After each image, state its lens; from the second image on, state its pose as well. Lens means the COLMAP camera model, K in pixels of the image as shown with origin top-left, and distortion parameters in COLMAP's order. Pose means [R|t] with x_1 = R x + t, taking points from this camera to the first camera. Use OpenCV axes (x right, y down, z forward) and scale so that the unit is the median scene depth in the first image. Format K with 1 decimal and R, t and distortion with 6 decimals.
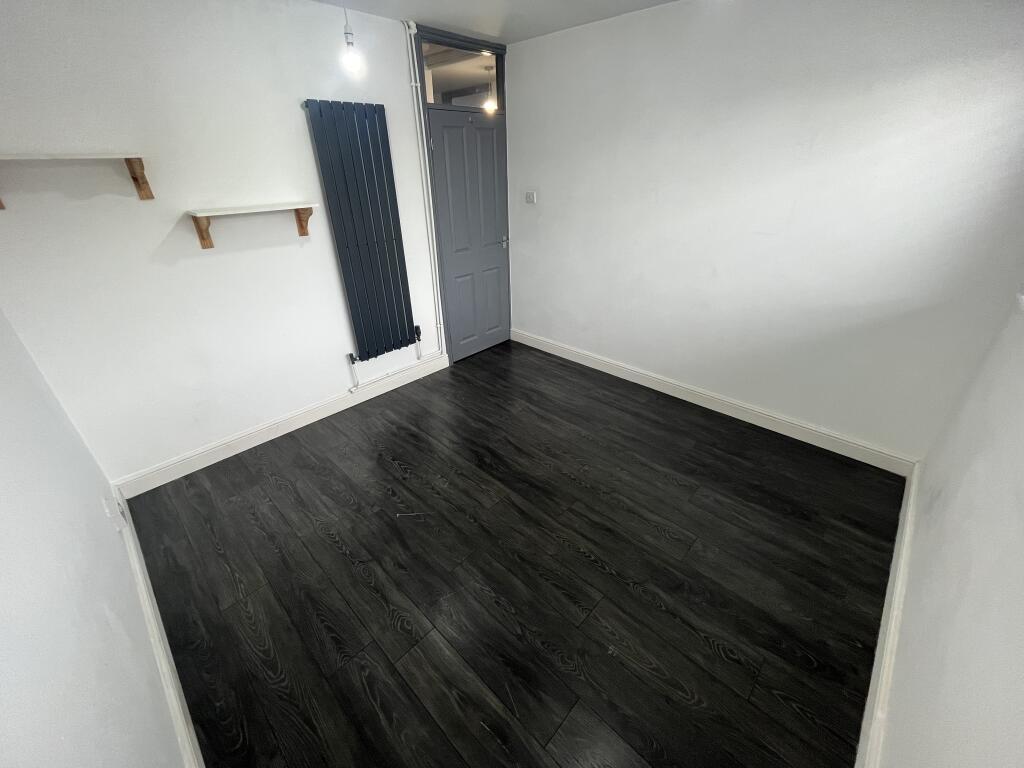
lens RADIAL K [[412.6, 0, 513.2], [0, 412.6, 383.2], [0, 0, 1]] dist [-0.000990, 0.000104]
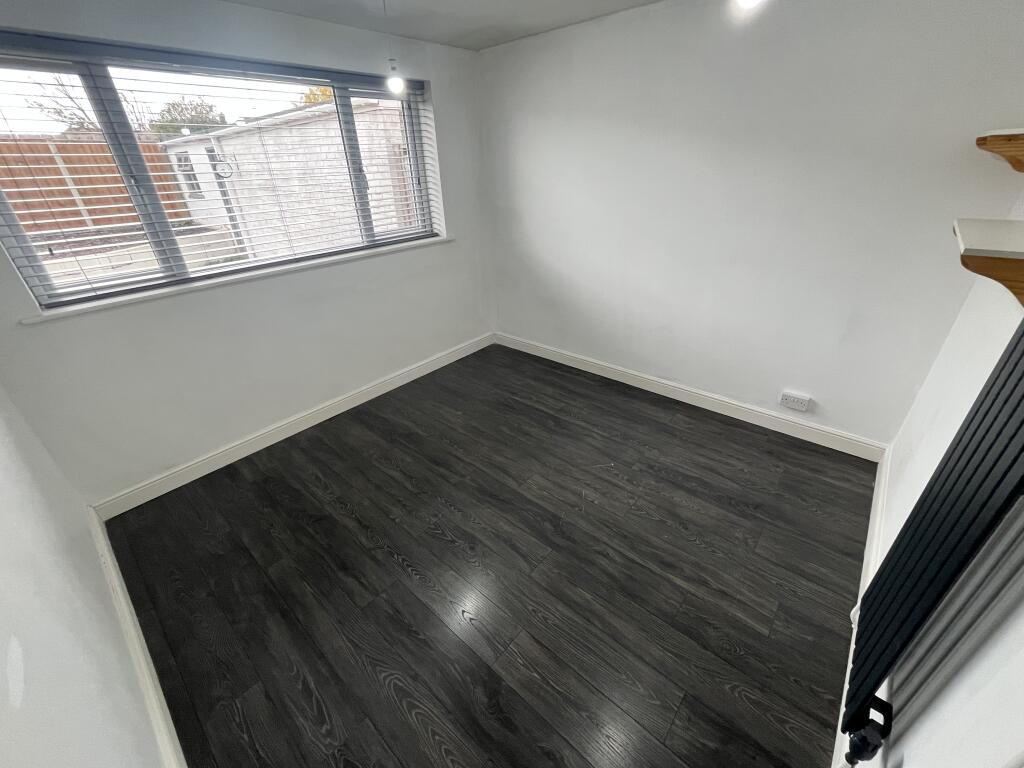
lens RADIAL K [[412.6, 0, 511.8], [0, 412.6, 384.8], [0, 0, 1]] dist [-0.000990, 0.000104]
pose [[-0.997752, 0.065635, -0.013497, 0.003805], [0.024455, 0.544207, 0.838595, -0.742220], [0.062387, 0.836380, -0.544588, 1.355134]]
